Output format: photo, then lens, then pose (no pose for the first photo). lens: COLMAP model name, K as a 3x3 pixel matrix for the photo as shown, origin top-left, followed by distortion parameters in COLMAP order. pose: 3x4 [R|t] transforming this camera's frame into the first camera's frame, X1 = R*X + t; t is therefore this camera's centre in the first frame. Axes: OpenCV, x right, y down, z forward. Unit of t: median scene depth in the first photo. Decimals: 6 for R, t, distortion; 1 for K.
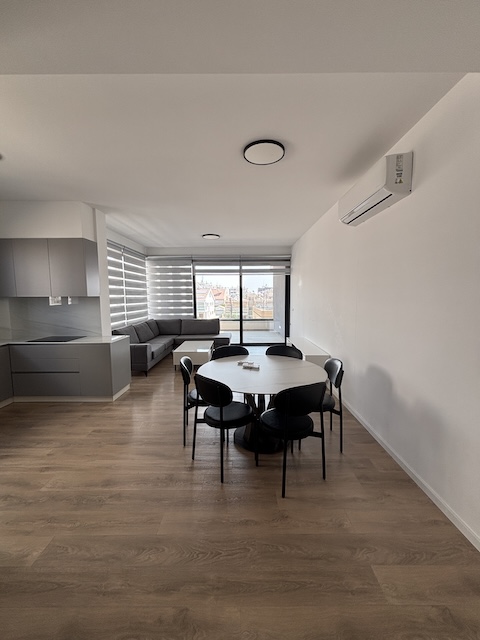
lens RADIAL K [[257.7, 0, 242.3], [0, 257.7, 322.1], [0, 0, 1]] dist [0.001062, -0.001072]
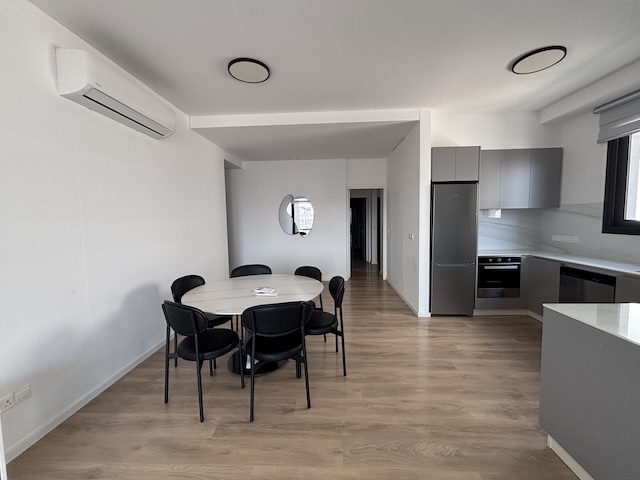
lens RADIAL K [[257.7, 0, 317.8], [0, 257.7, 237.0], [0, 0, 1]] dist [0.001062, -0.001072]
pose [[-0.998533, 0.018306, 0.050950, -0.130637], [0.026893, 0.984493, 0.173348, -0.101074], [-0.046987, 0.174464, -0.983542, 1.214470]]
